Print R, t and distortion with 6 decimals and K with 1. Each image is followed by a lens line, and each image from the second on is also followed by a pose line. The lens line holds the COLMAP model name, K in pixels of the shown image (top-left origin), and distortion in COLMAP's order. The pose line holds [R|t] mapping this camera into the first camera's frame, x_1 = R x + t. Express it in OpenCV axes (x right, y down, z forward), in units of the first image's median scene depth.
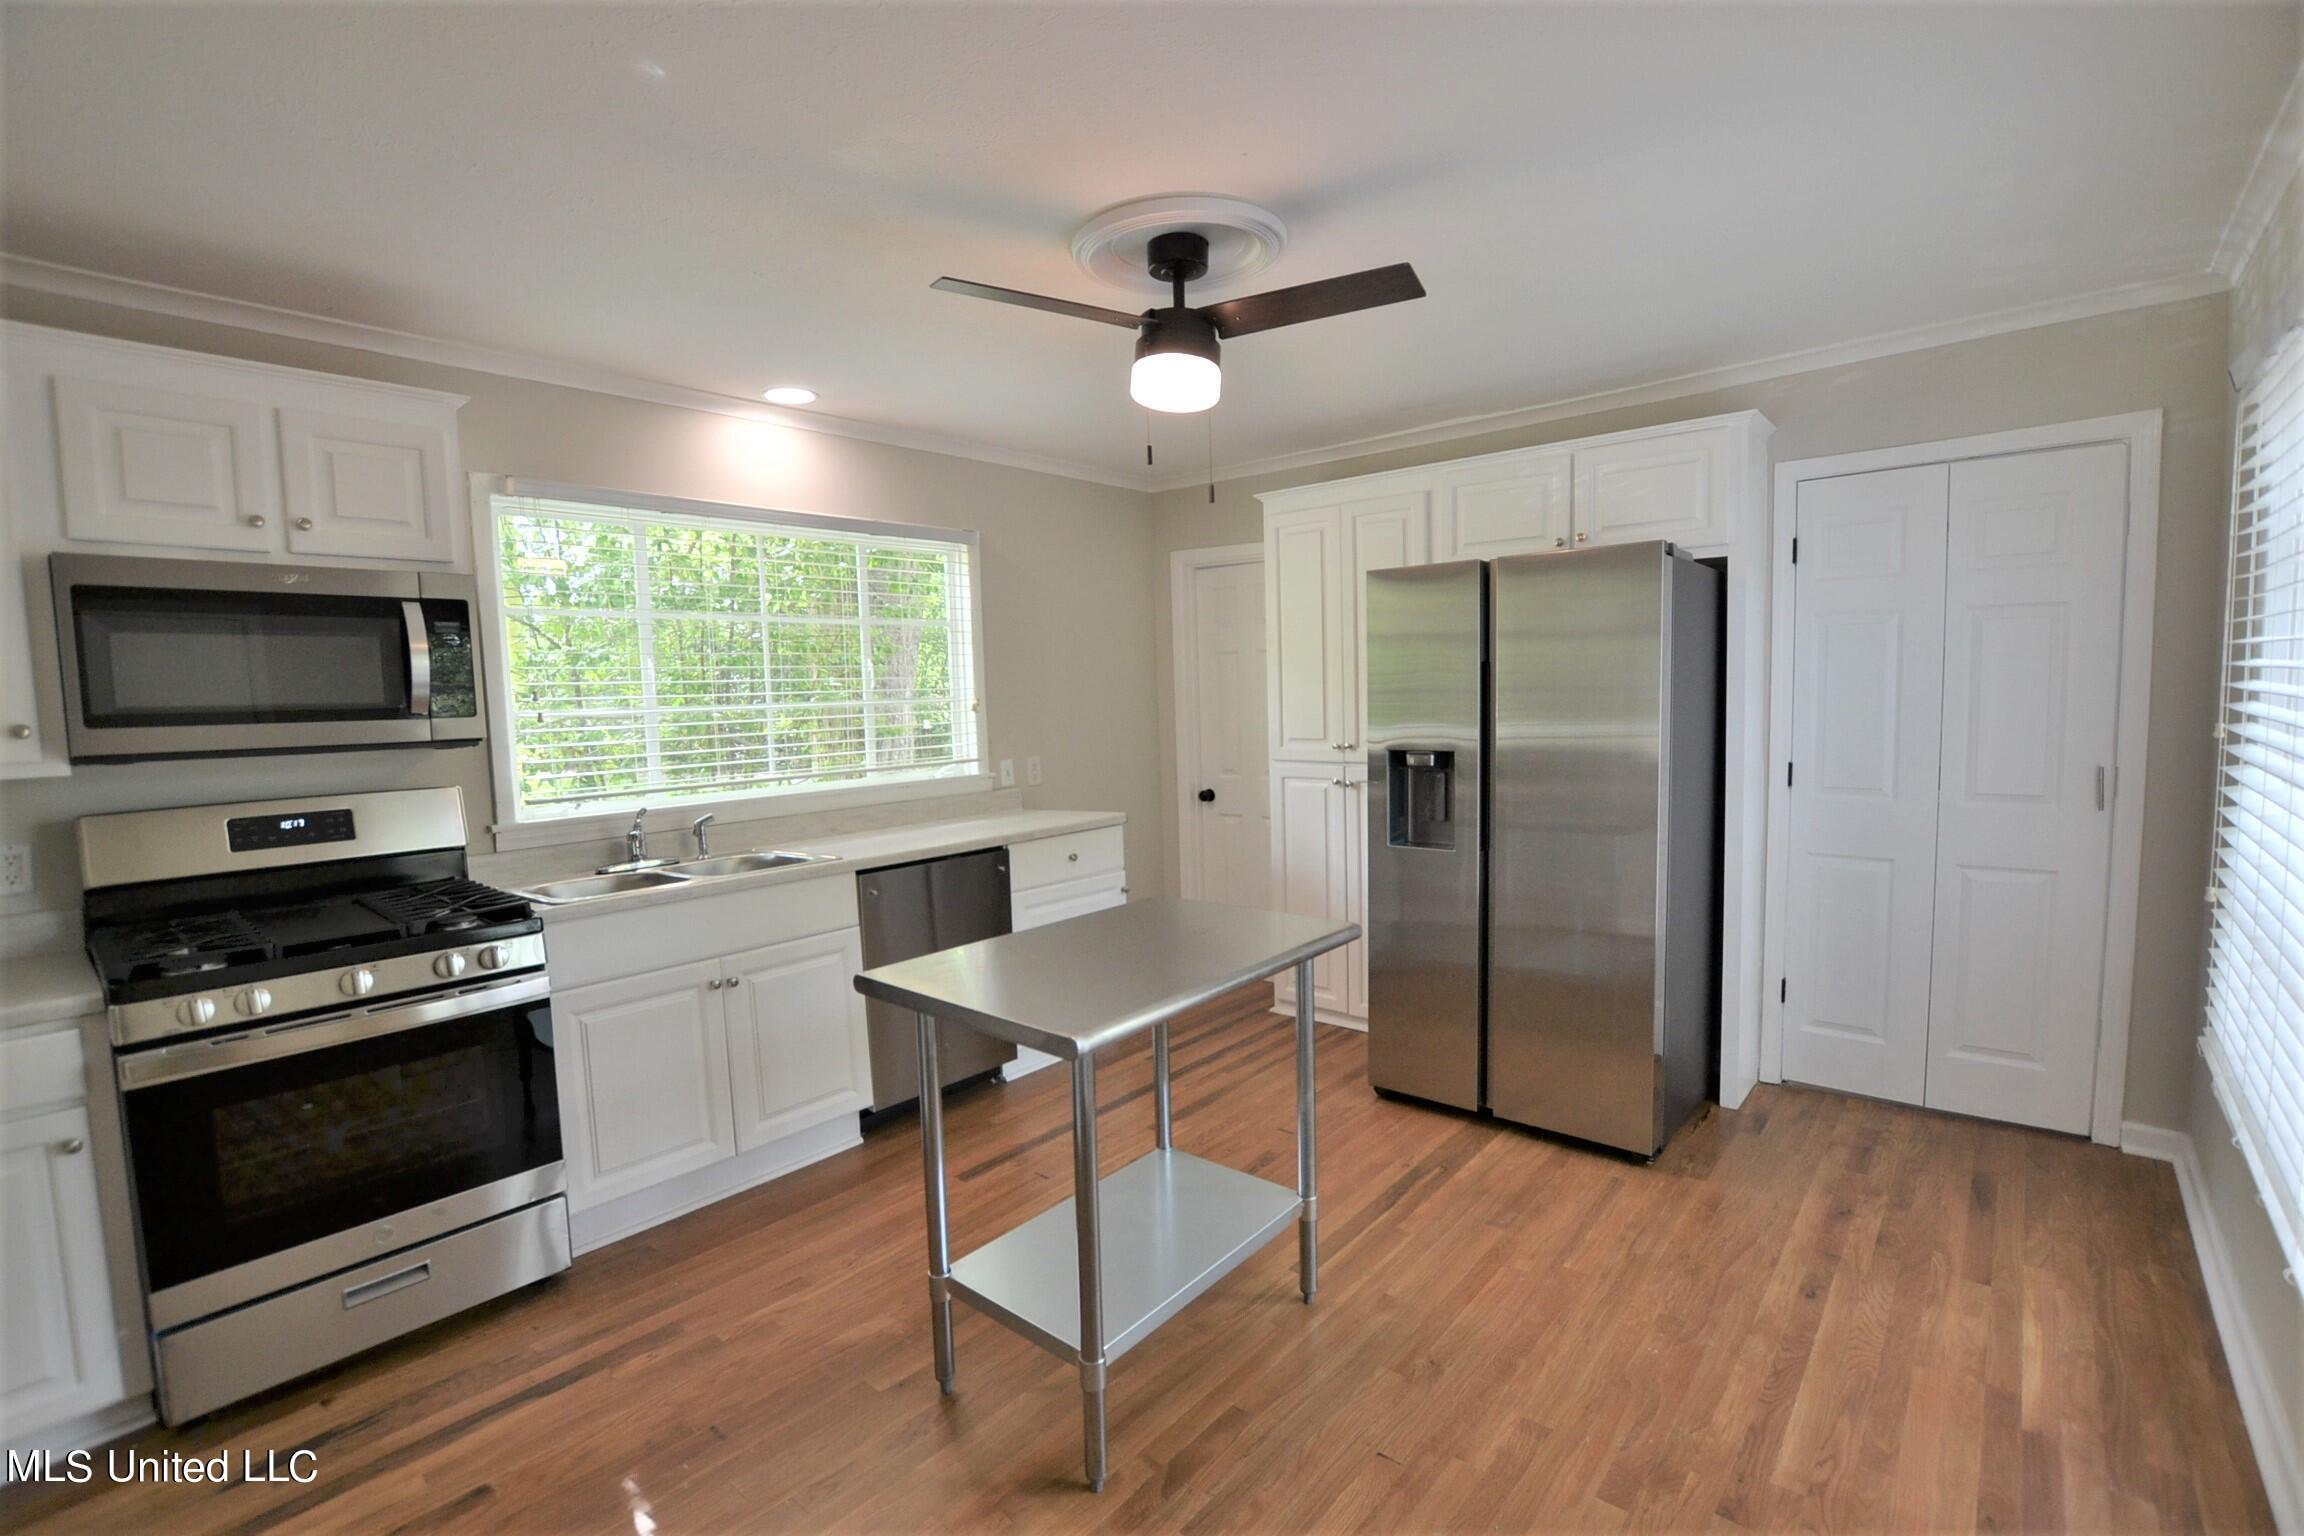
lens RADIAL K [[1033.6, 0, 1160.5], [0, 1033.6, 768.8], [0, 0, 1]] dist [-0.029996, 0.003647]
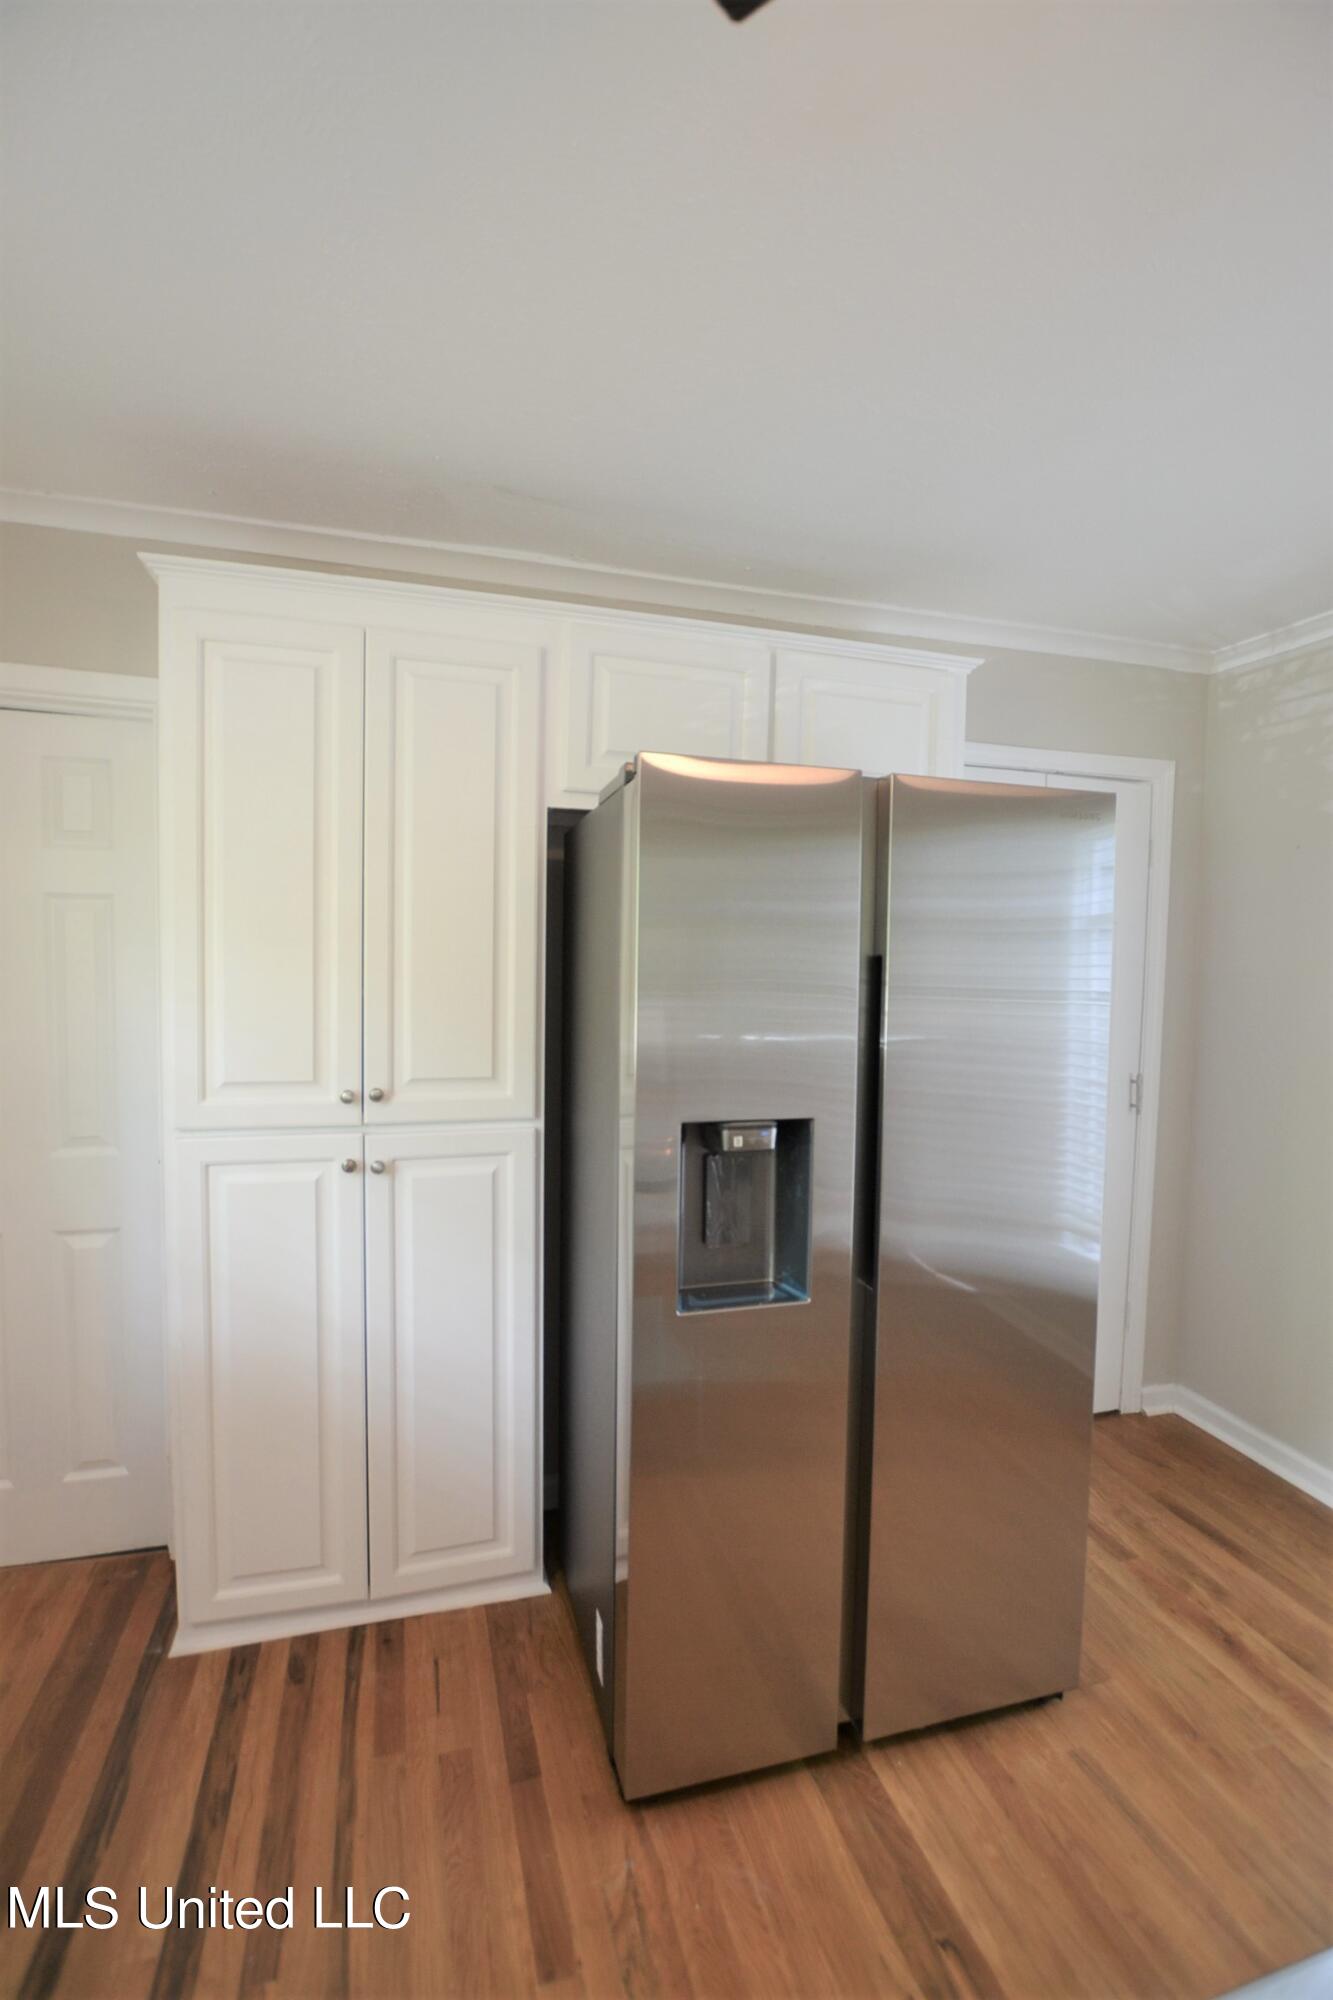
lens RADIAL K [[897.2, 0, 653.8], [0, 897.2, 985.5], [0, 0, 1]] dist [-0.029996, 0.003647]
pose [[0.549669, 0.012874, 0.835283, -0.154746], [0.034328, 0.998689, -0.037983, -0.070589], [-0.834677, 0.049551, 0.548507, 0.781993]]
